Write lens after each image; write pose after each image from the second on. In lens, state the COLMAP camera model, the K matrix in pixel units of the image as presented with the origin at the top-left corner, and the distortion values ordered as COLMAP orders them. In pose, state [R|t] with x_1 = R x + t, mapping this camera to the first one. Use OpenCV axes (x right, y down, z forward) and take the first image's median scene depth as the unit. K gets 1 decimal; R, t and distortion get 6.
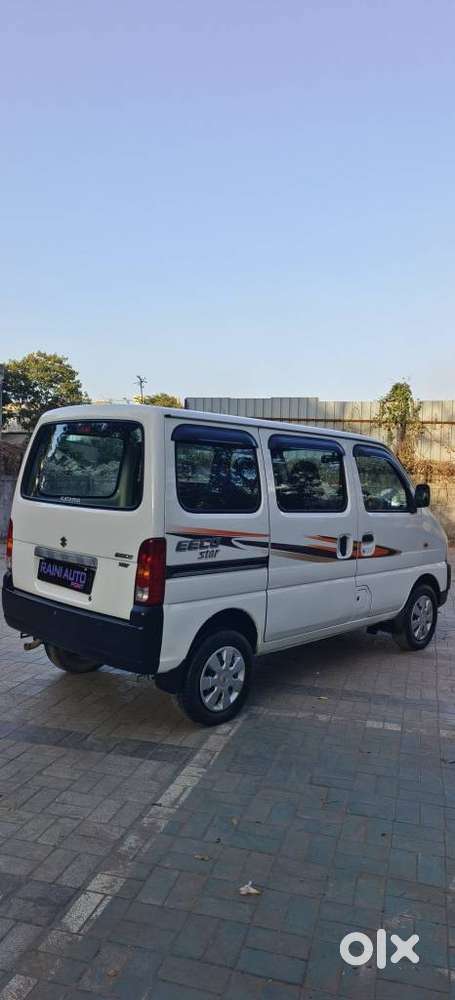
lens RADIAL K [[668.9, 0, 227.5], [0, 668.9, 500.0], [0, 0, 1]] dist [0.055664, -0.063959]
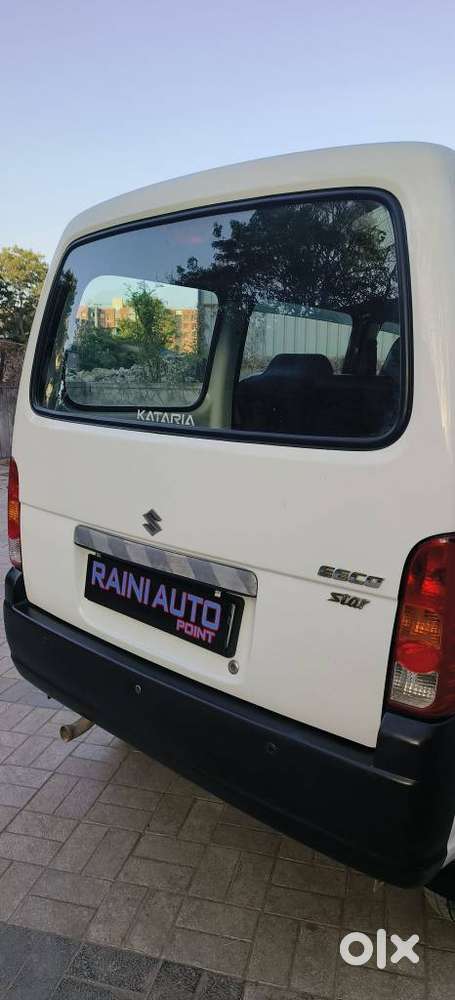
lens RADIAL K [[668.9, 0, 227.5], [0, 668.9, 500.0], [0, 0, 1]] dist [0.055664, -0.063959]
pose [[0.999544, -0.019232, 0.023267, -0.173282], [0.015869, 0.990450, 0.136953, -0.005424], [-0.025679, -0.136521, 0.990304, 0.496374]]
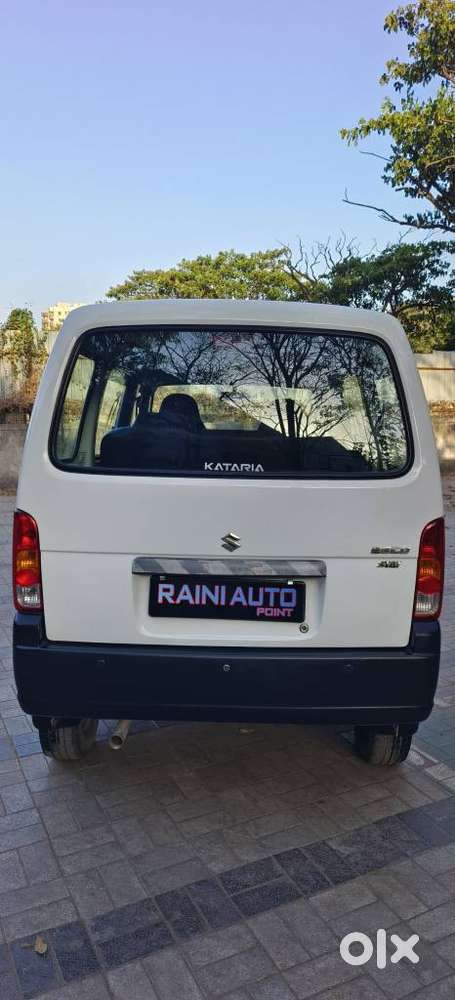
lens RADIAL K [[668.9, 0, 227.5], [0, 668.9, 500.0], [0, 0, 1]] dist [0.055664, -0.063959]
pose [[0.722321, -0.101230, 0.684108, -0.527818], [0.038247, 0.993562, 0.106638, -0.028529], [-0.690499, -0.050861, 0.721543, 0.496611]]
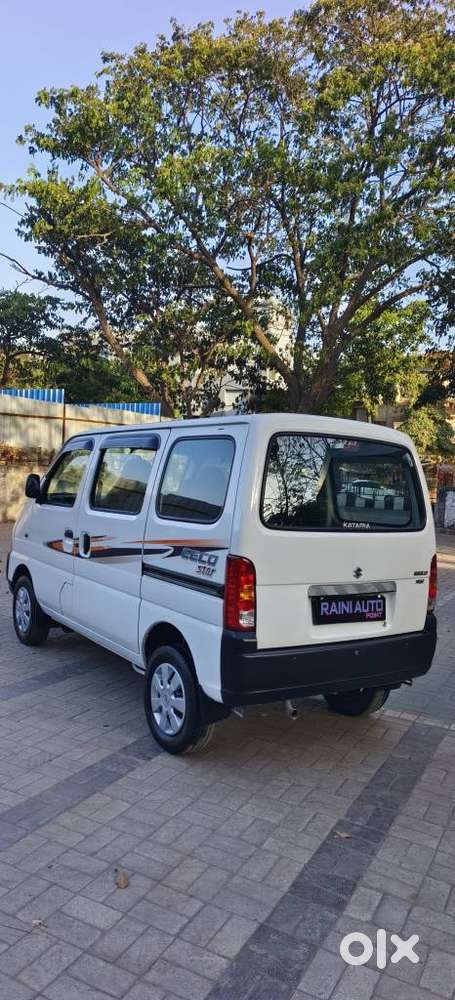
lens RADIAL K [[668.9, 0, 227.5], [0, 668.9, 500.0], [0, 0, 1]] dist [0.055664, -0.063959]
pose [[0.196010, -0.054052, 0.979111, -0.966131], [-0.009437, 0.998329, 0.057002, -0.071142], [-0.980556, -0.020412, 0.195173, 0.833114]]
